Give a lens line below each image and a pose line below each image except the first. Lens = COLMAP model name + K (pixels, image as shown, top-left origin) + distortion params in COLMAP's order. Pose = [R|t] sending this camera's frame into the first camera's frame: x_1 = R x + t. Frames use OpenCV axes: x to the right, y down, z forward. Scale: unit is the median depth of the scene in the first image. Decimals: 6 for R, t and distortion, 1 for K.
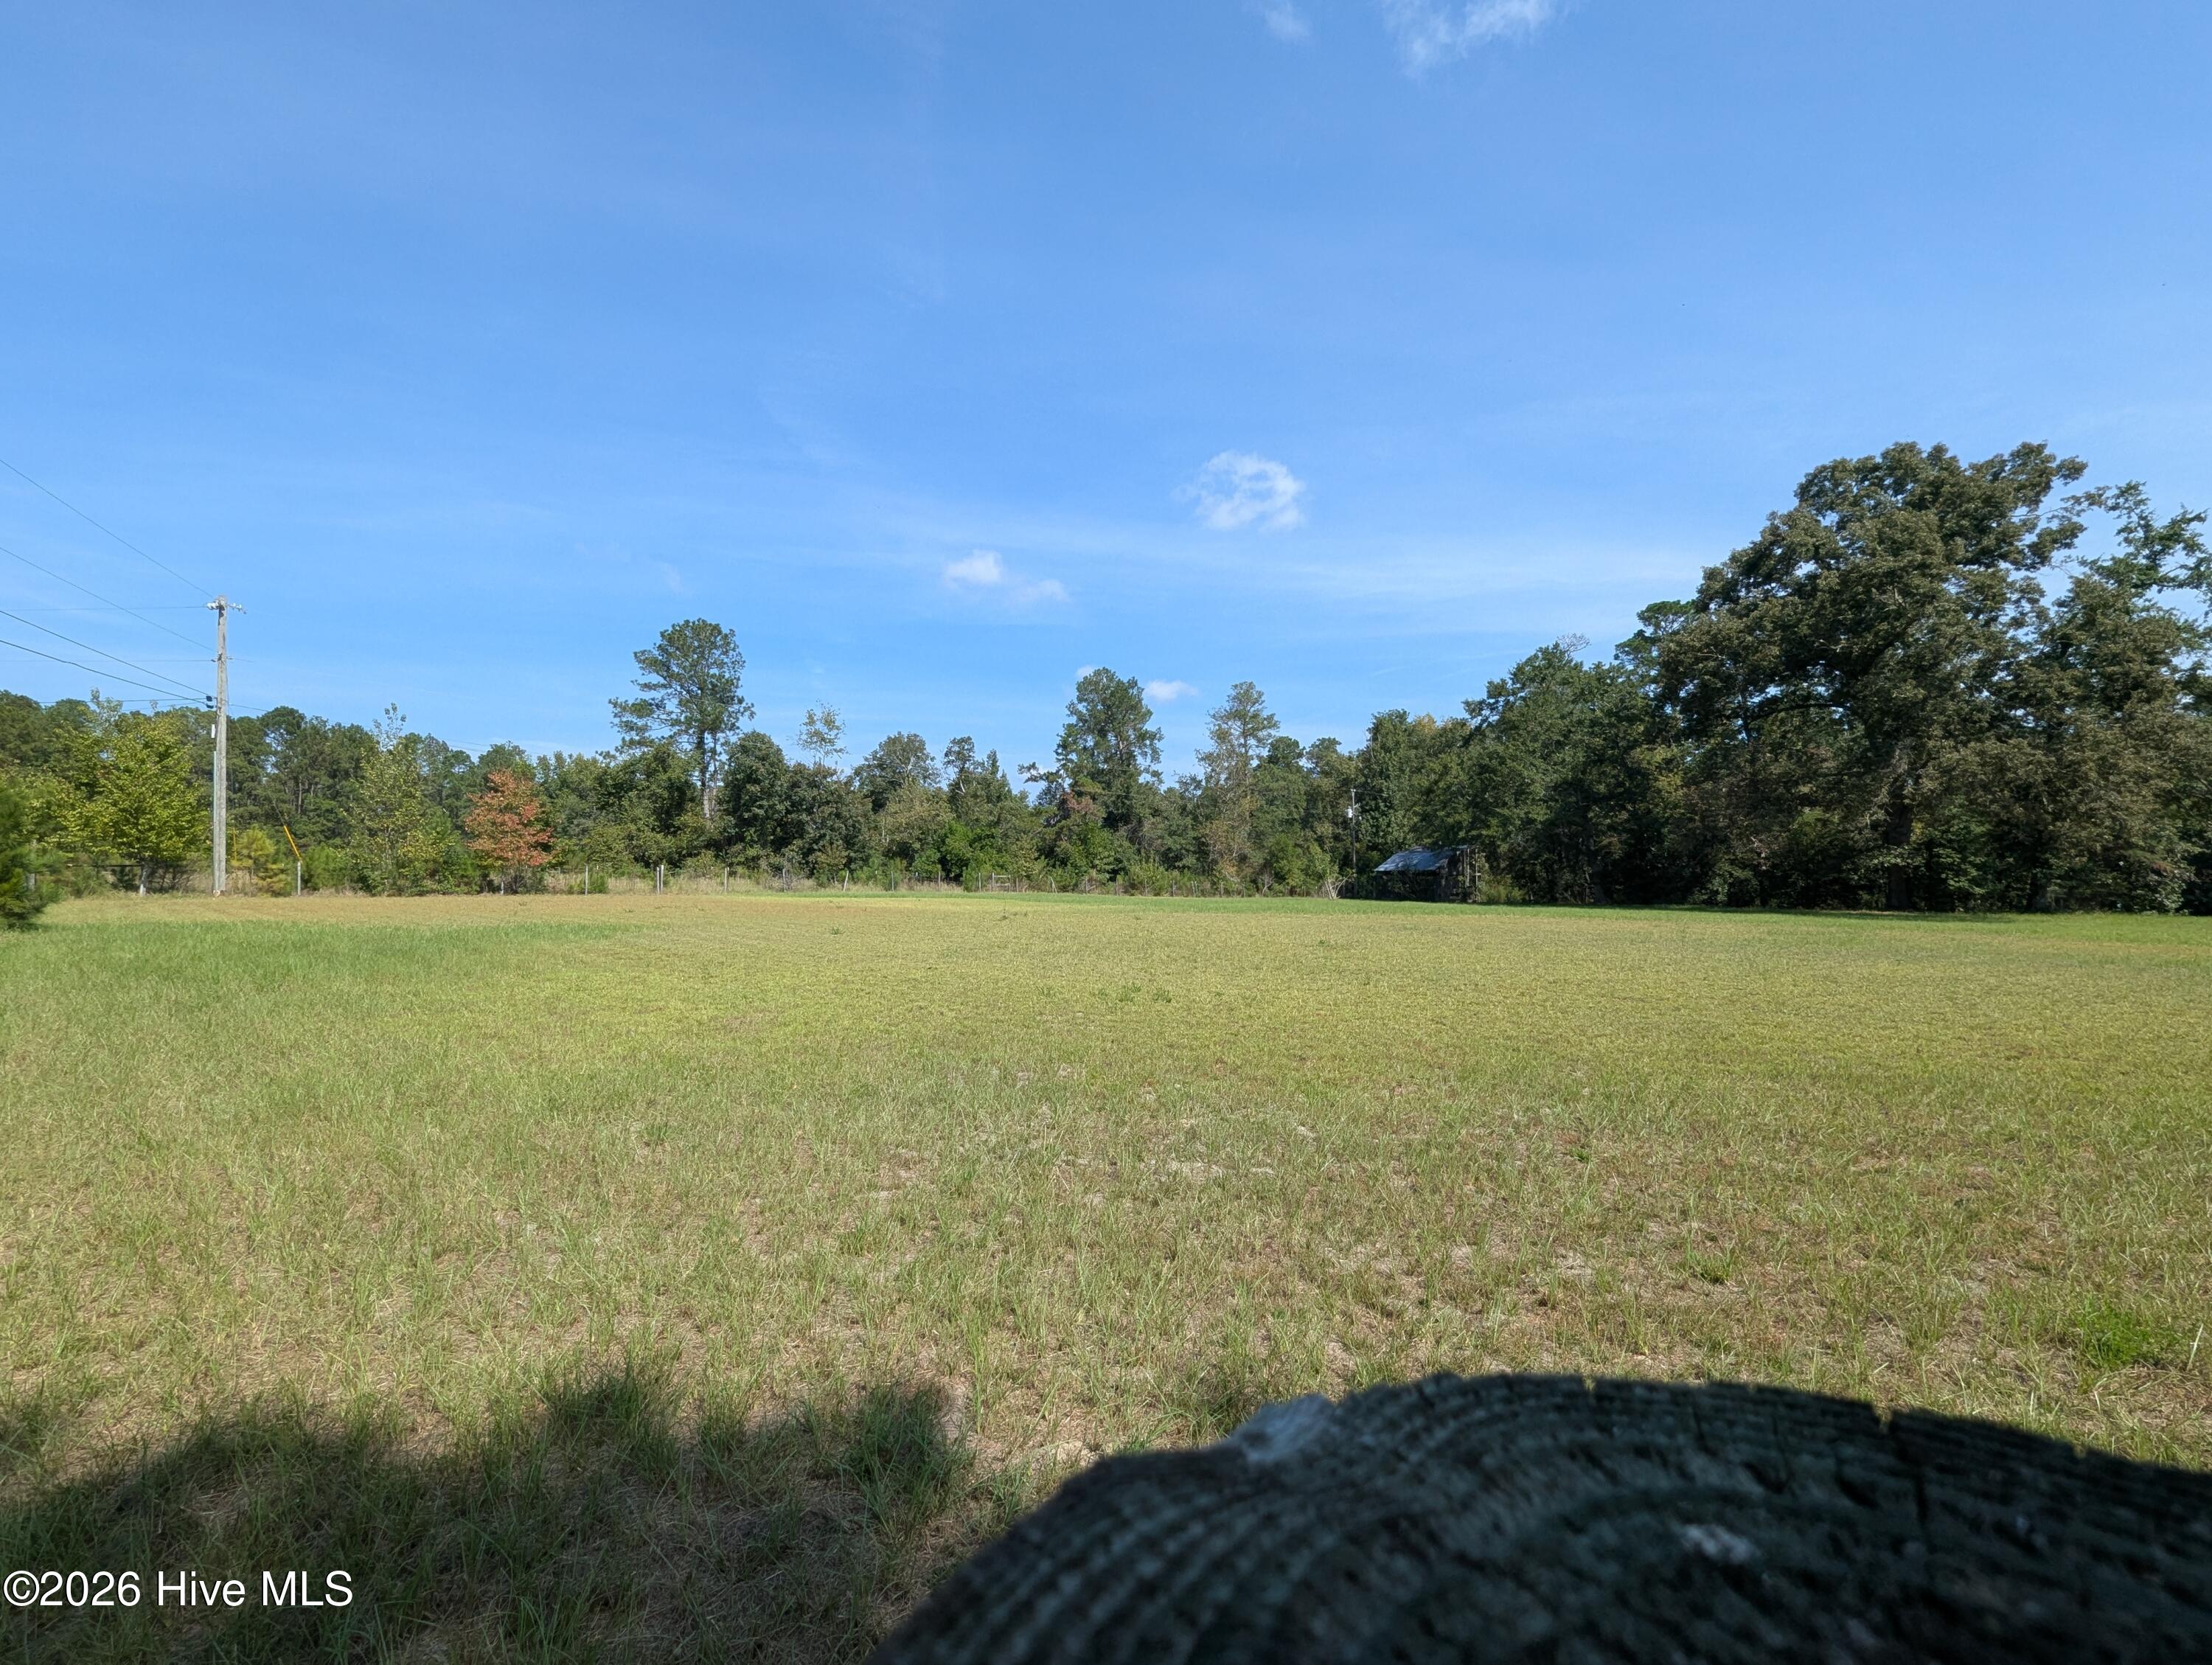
lens RADIAL K [[895.6, 0, 1120.3], [0, 895.6, 837.2], [0, 0, 1]] dist [0.000591, -0.000217]
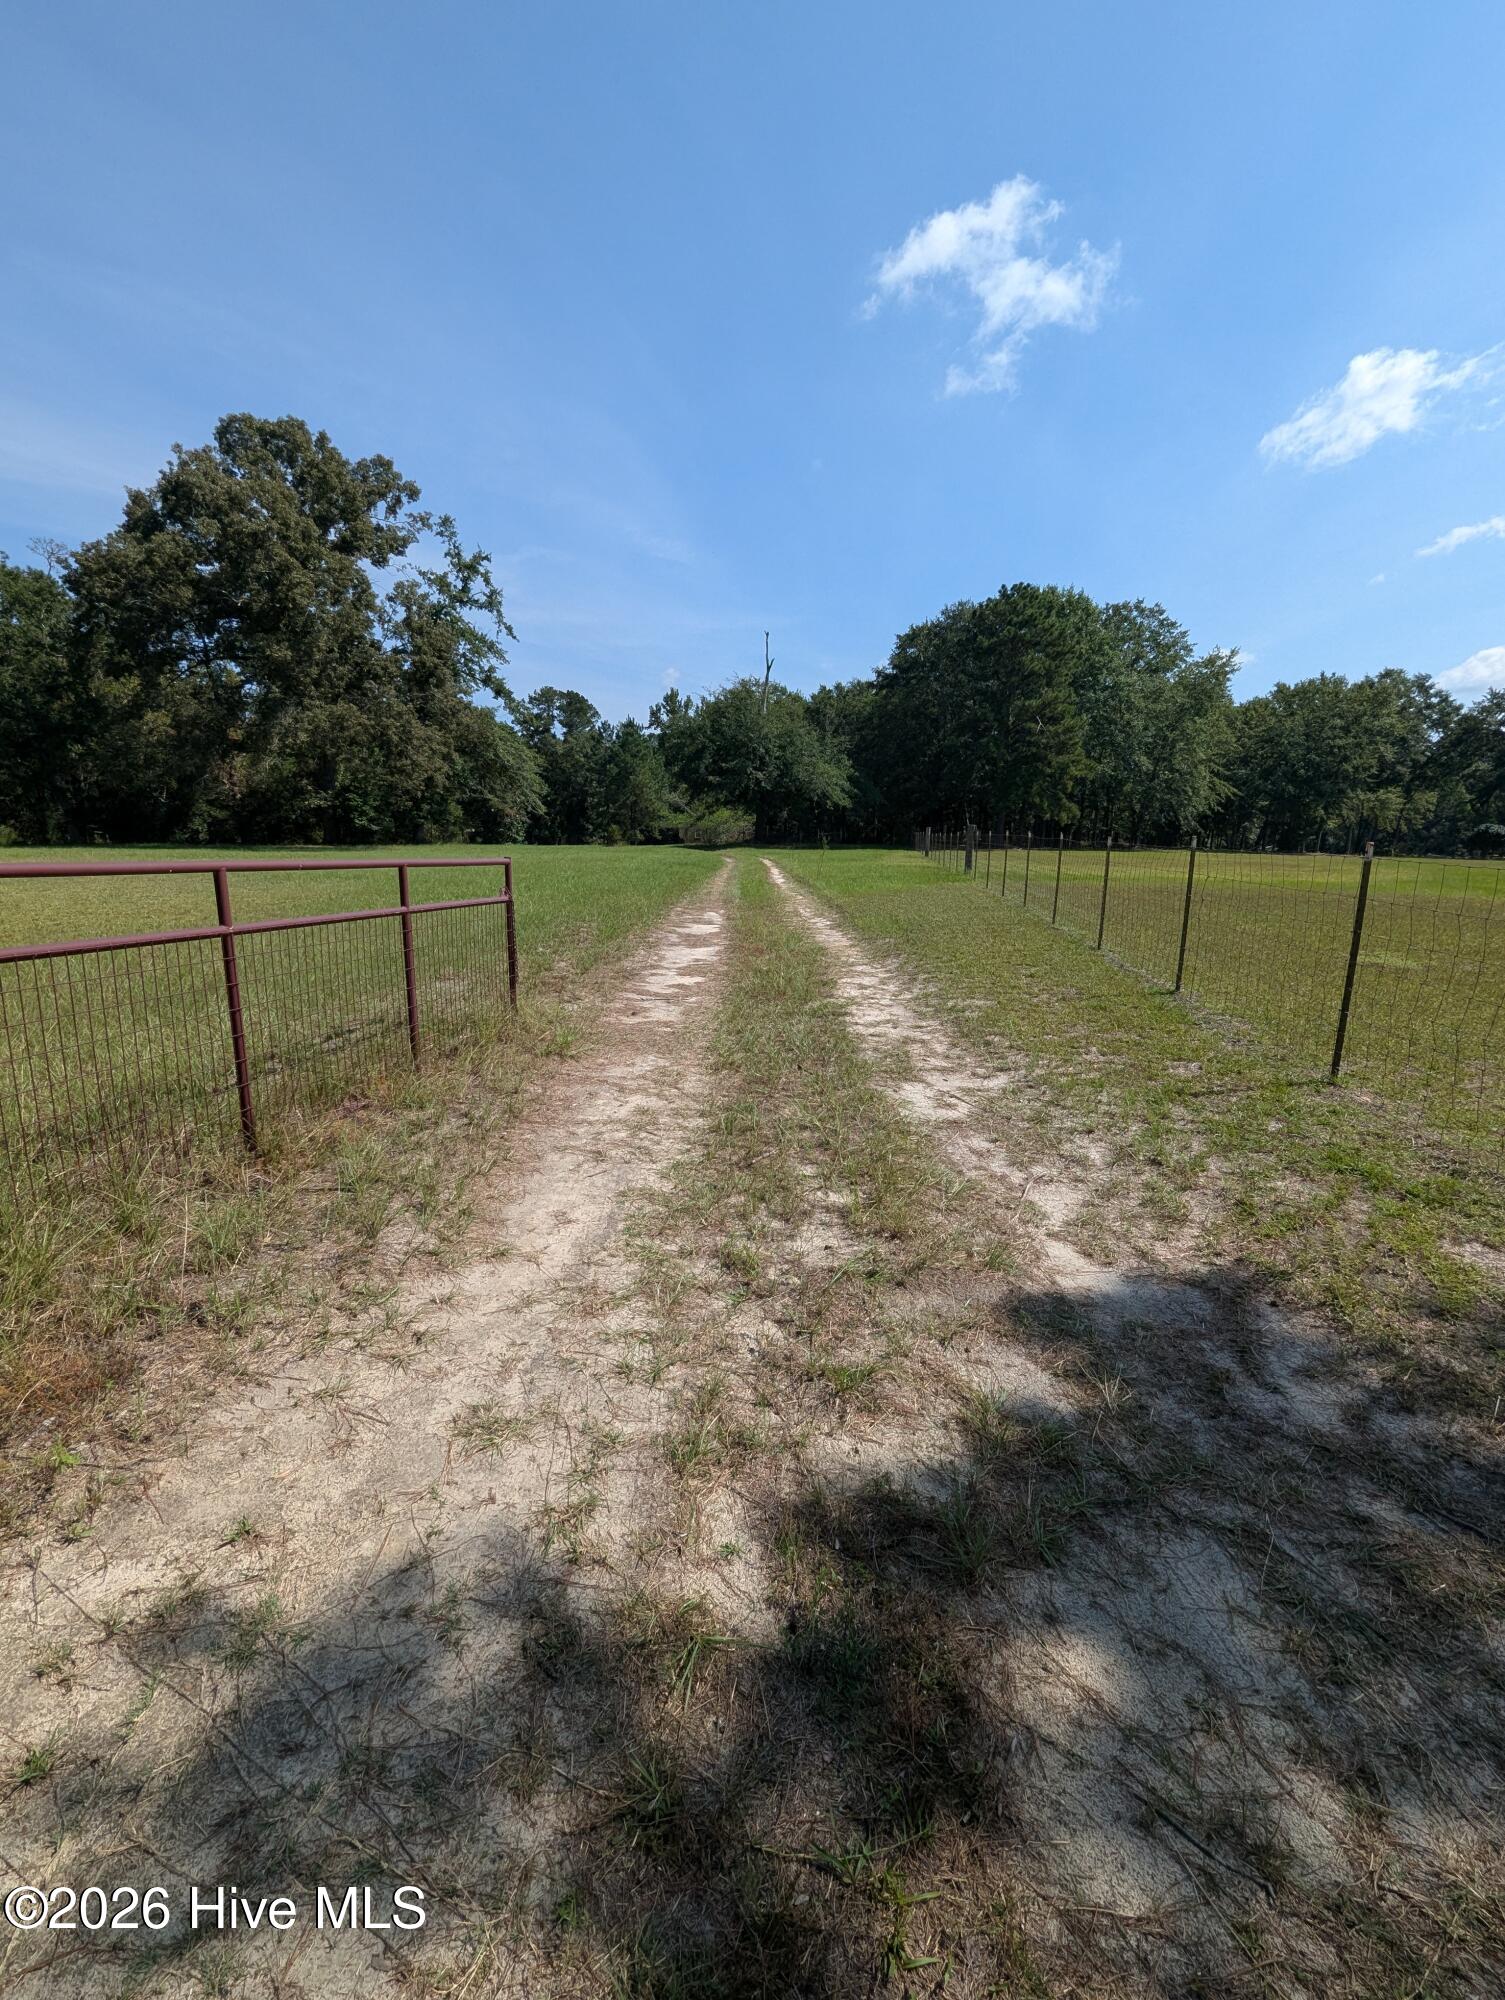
lens RADIAL K [[809.8, 0, 726.2], [0, 809.8, 1007.2], [0, 0, 1]] dist [0.000591, -0.000217]
pose [[0.557277, -0.180904, 0.810380, 0.146874], [-0.037845, 0.969430, 0.242433, 0.004646], [-0.829464, -0.165771, 0.533395, -0.069486]]
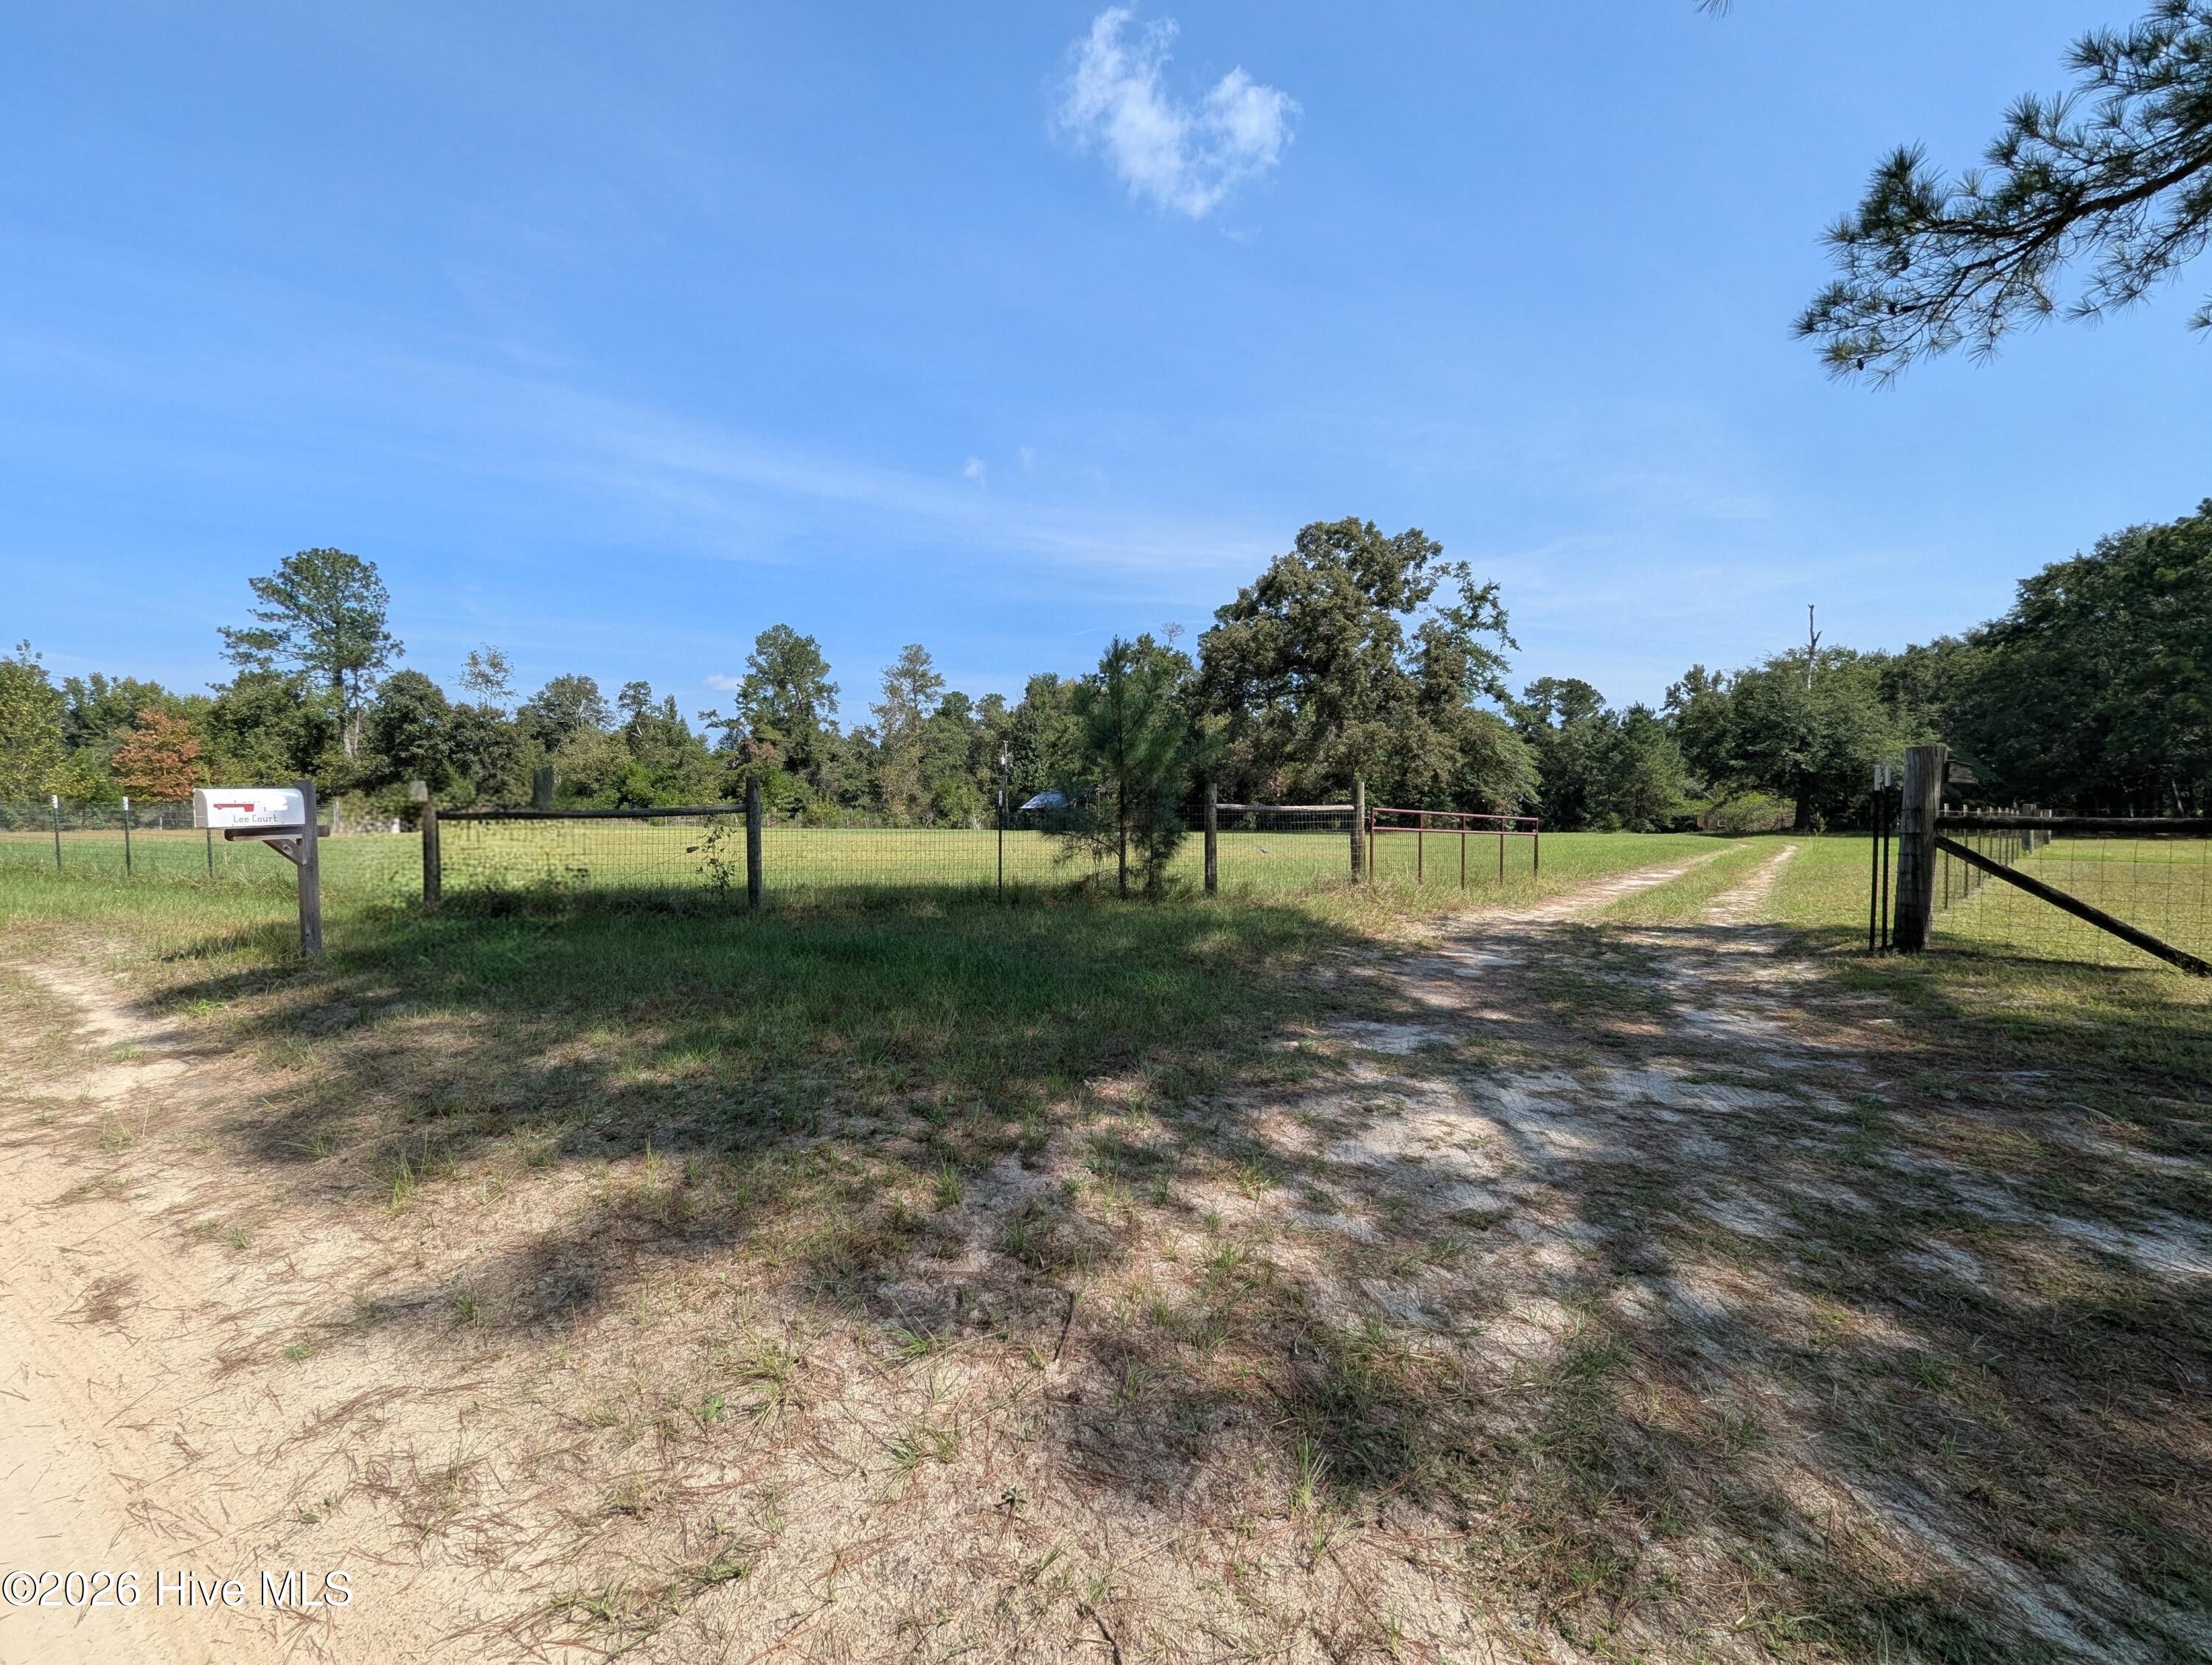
lens RADIAL K [[895.6, 0, 1120.3], [0, 895.6, 837.2], [0, 0, 1]] dist [0.000591, -0.000217]
pose [[0.944647, -0.013572, 0.327809, 0.010458], [-0.006518, 0.998171, 0.060109, 0.002253], [-0.328025, -0.058918, 0.942830, -0.202124]]
